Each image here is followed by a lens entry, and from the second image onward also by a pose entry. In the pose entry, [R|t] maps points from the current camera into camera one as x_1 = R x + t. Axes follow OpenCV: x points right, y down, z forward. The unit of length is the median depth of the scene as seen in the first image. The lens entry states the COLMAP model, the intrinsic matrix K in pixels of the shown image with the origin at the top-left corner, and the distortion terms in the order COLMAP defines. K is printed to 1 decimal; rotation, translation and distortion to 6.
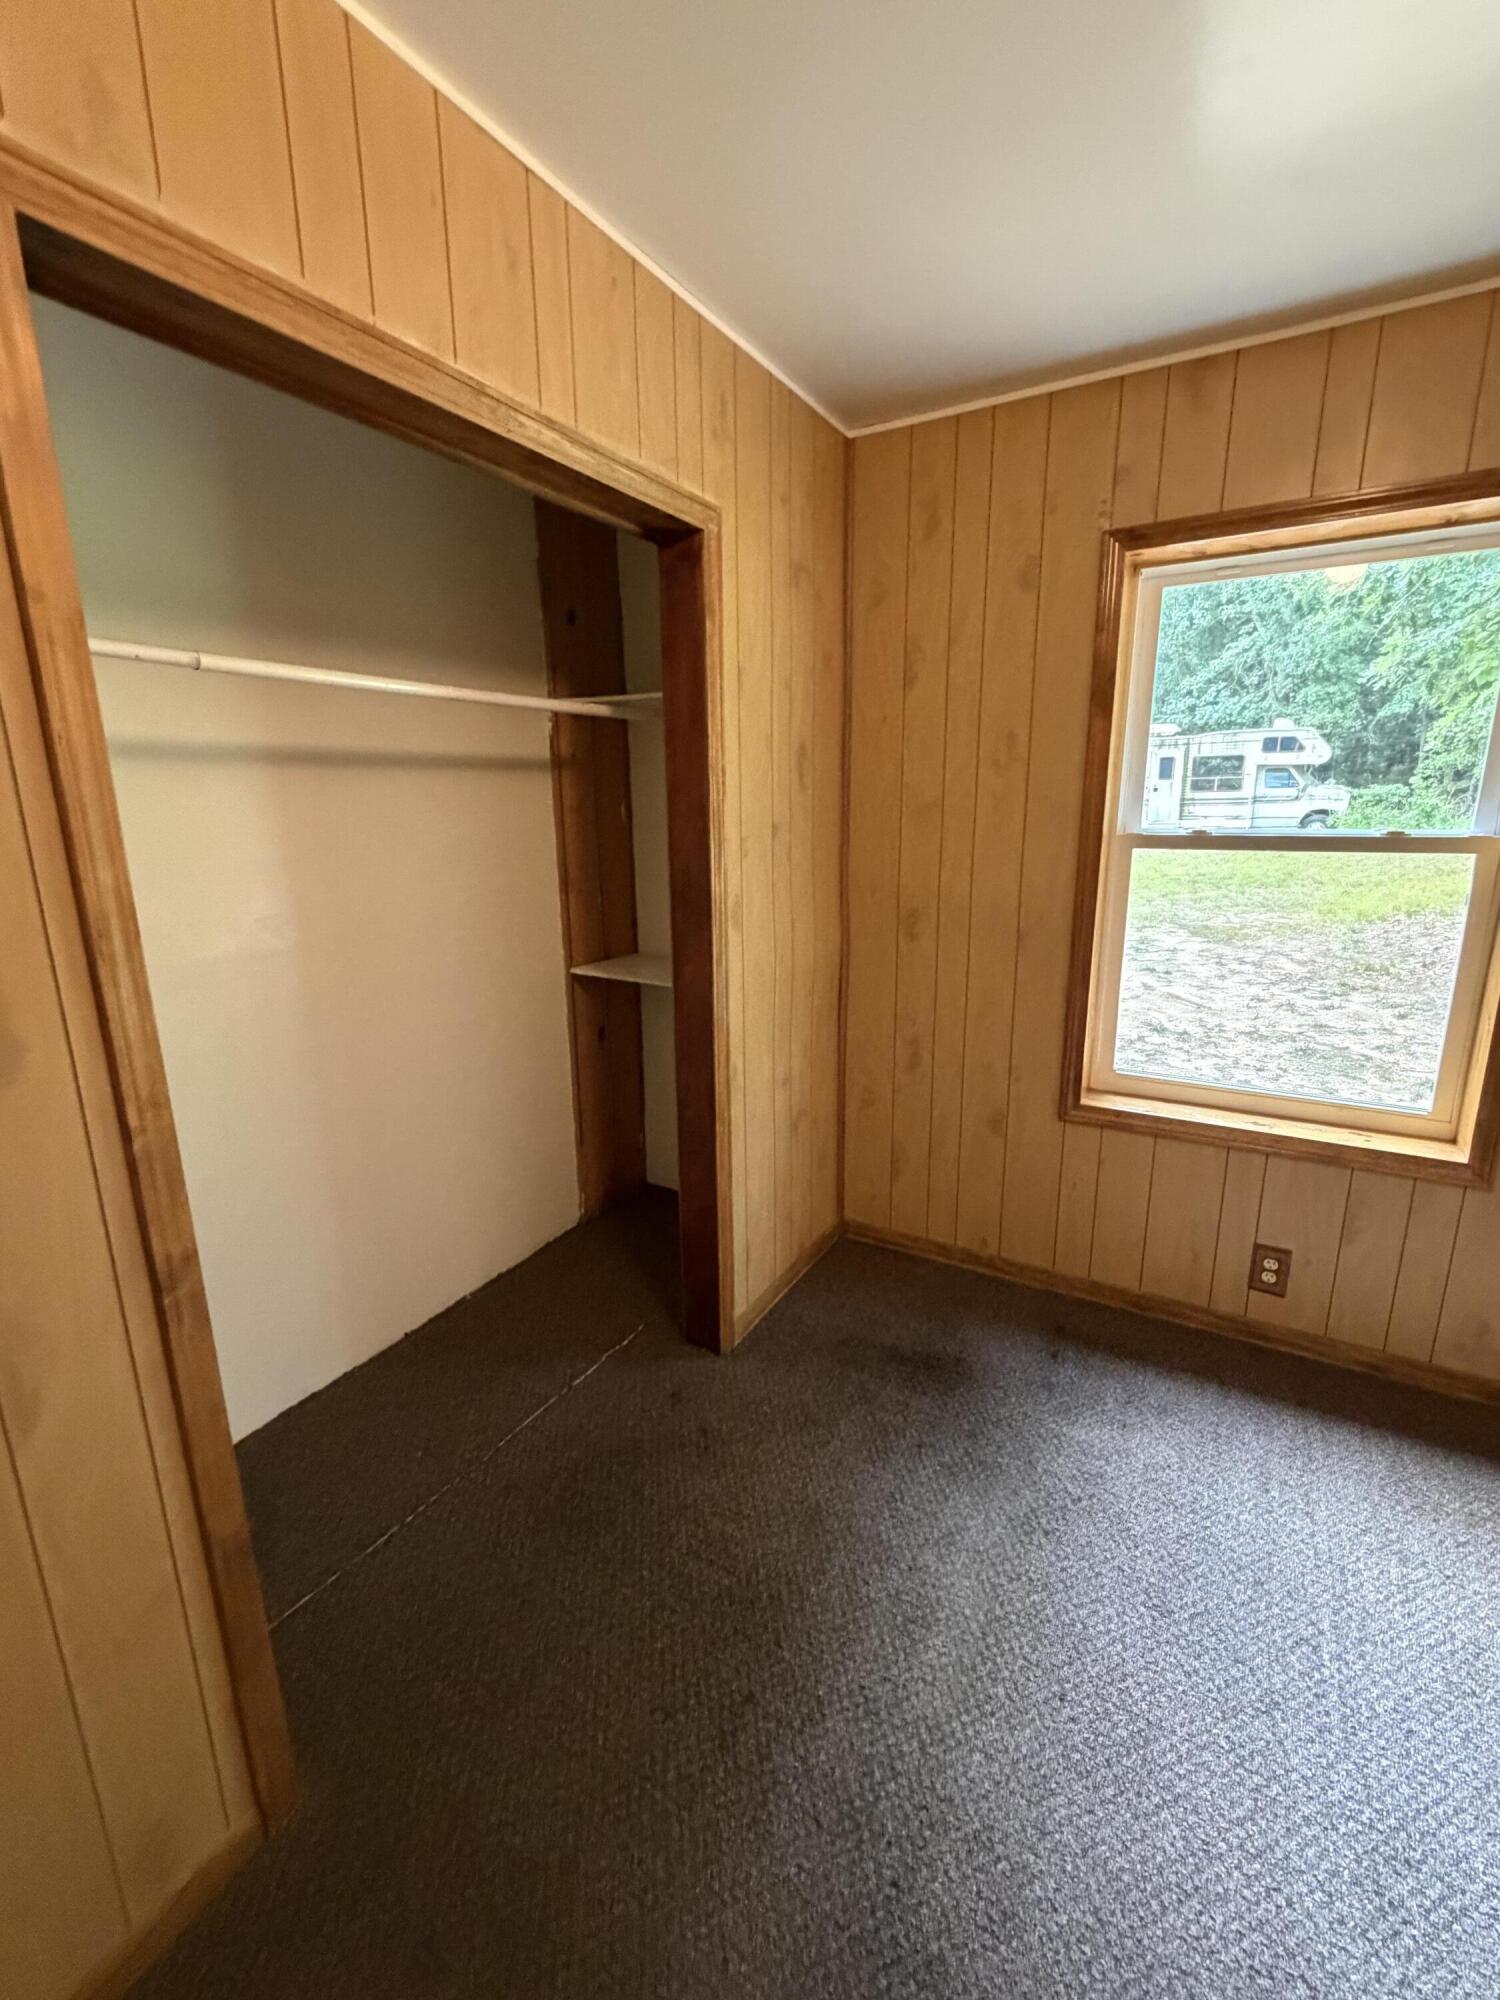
lens RADIAL K [[858.7, 0, 750.8], [0, 858.7, 998.0], [0, 0, 1]] dist [-0.001477, 0.000257]
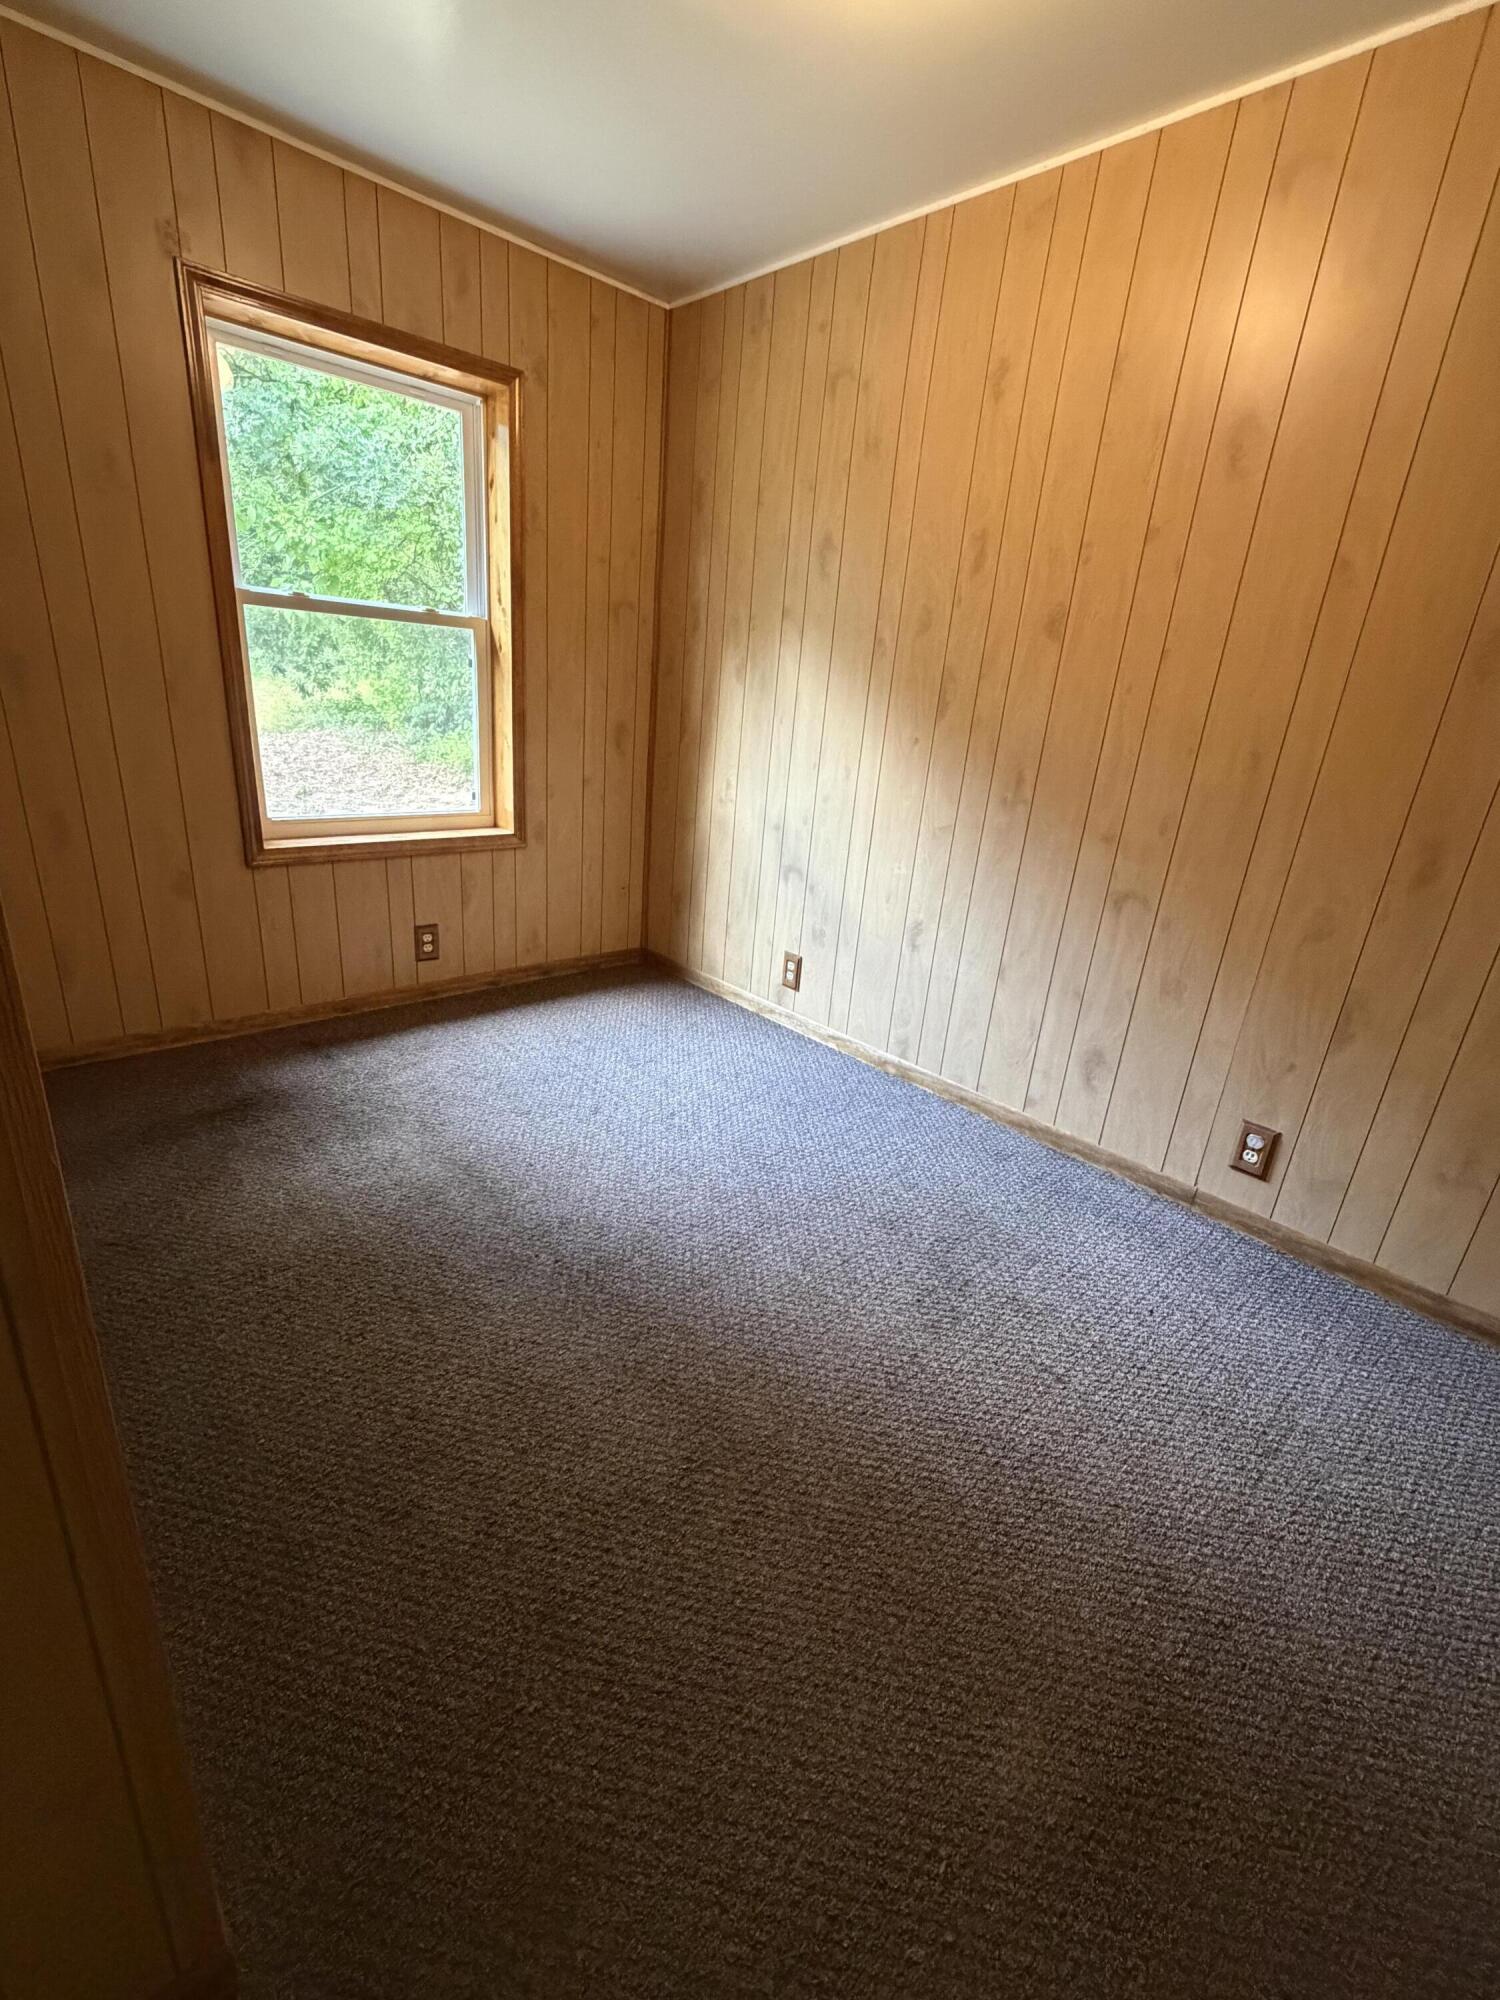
lens RADIAL K [[858.7, 0, 748.6], [0, 858.7, 1003.5], [0, 0, 1]] dist [-0.001477, 0.000257]
pose [[0.283934, -0.297136, 0.911643, -0.538379], [0.141696, 0.953336, 0.266593, 0.114428], [-0.948316, 0.053481, 0.312787, 0.079853]]
